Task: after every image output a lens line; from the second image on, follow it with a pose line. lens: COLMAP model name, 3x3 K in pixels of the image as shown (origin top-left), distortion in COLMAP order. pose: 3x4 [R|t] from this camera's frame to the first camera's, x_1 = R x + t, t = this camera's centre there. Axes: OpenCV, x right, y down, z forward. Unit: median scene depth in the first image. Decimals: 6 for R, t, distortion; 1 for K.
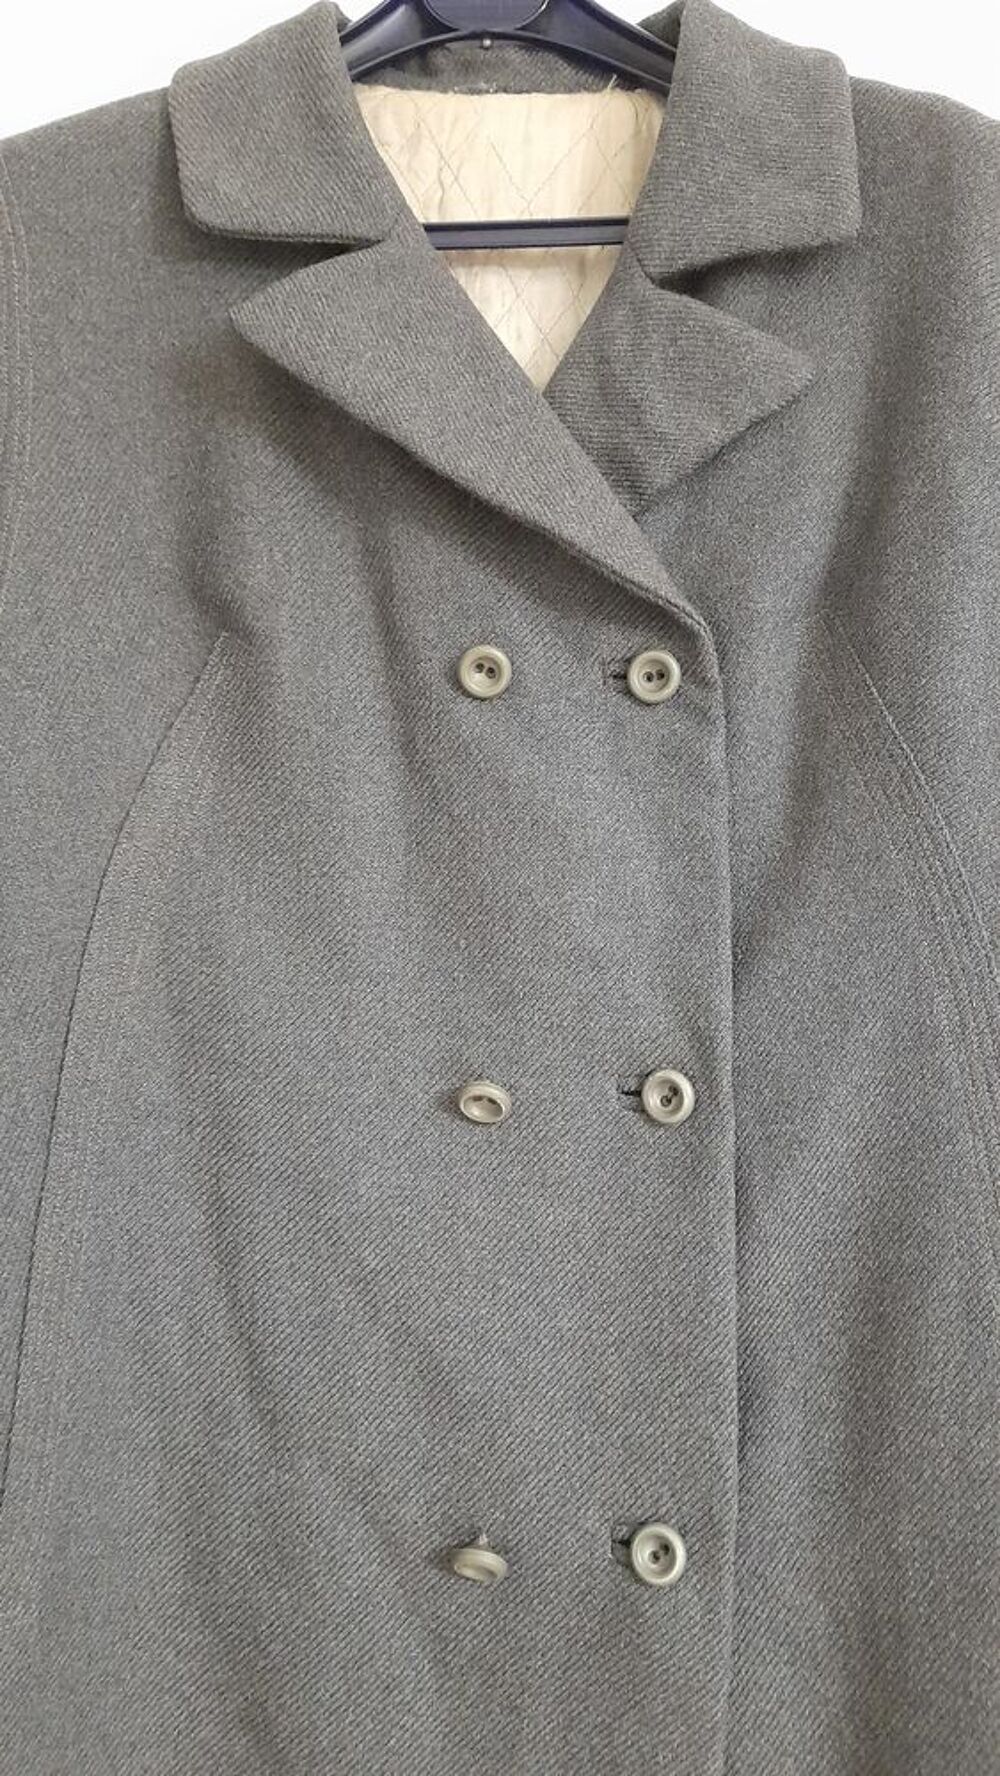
lens RADIAL K [[1317.3, 0, 507.0], [0, 1317.3, 939.3], [0, 0, 1]] dist [0.045067, -0.060505]
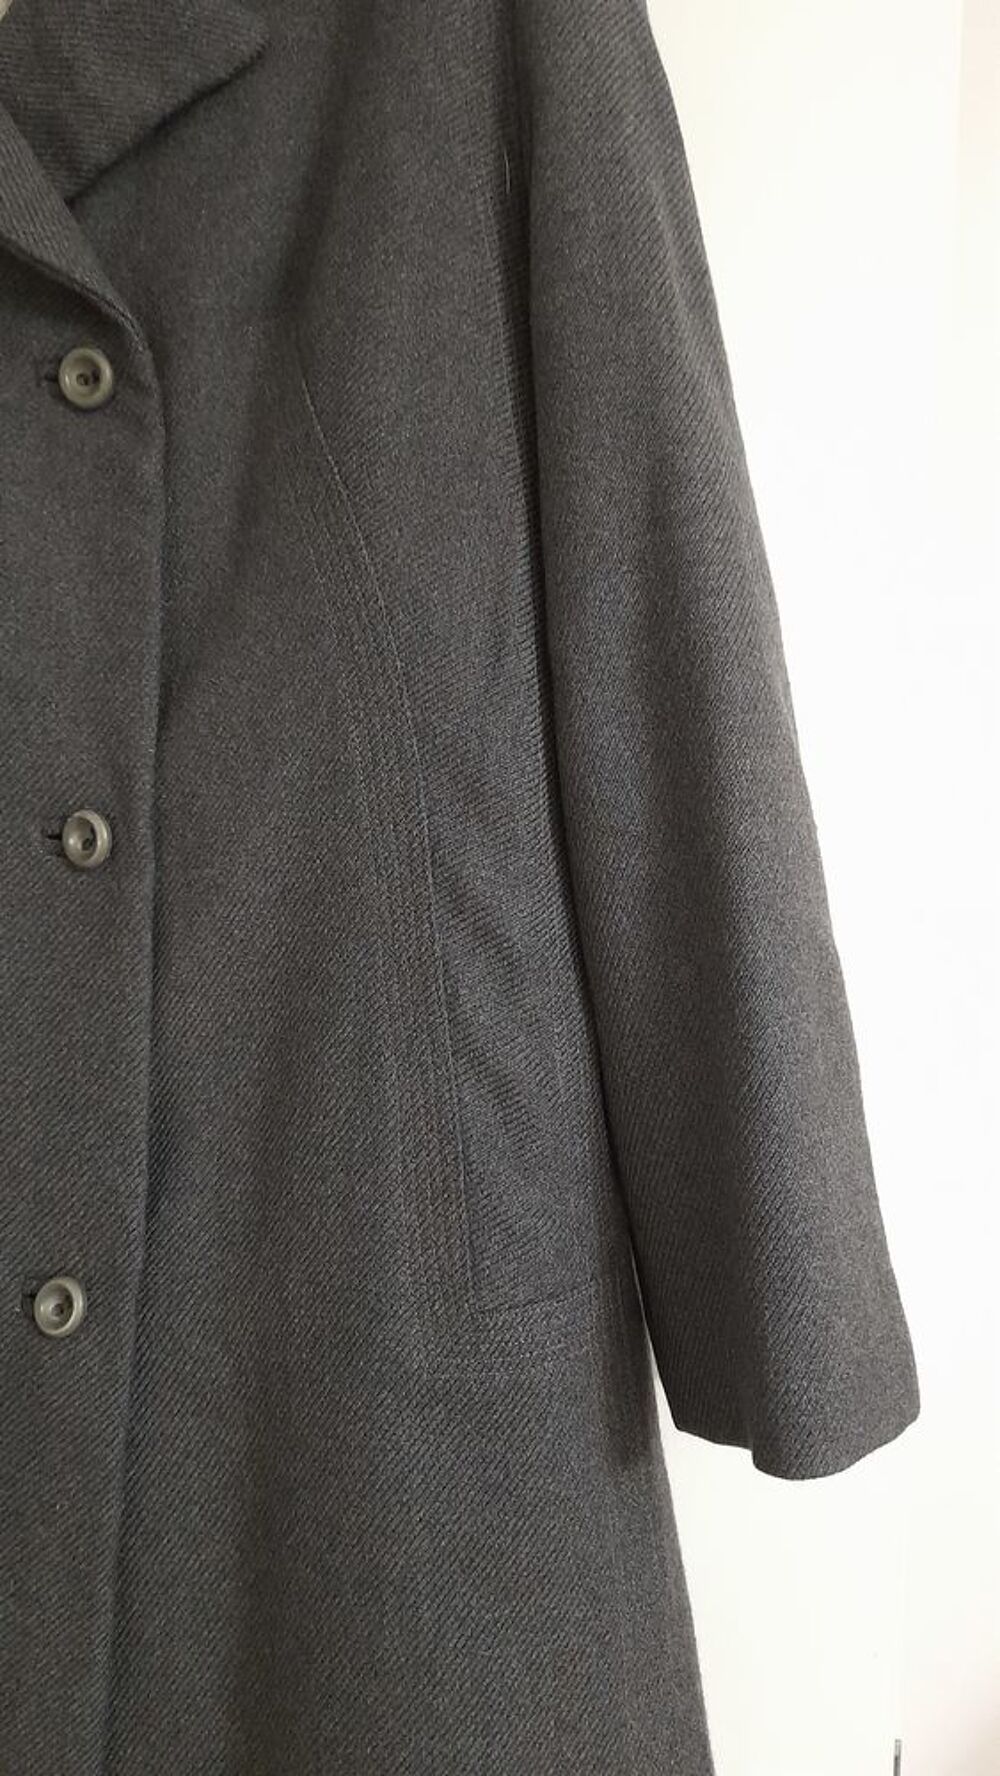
lens RADIAL K [[1317.3, 0, 507.0], [0, 1317.3, 939.3], [0, 0, 1]] dist [0.045067, -0.060505]
pose [[0.998602, 0.018479, 0.049531, 0.371199], [-0.023028, 0.995408, 0.092907, 0.095235], [-0.047586, -0.093918, 0.994442, 0.045716]]
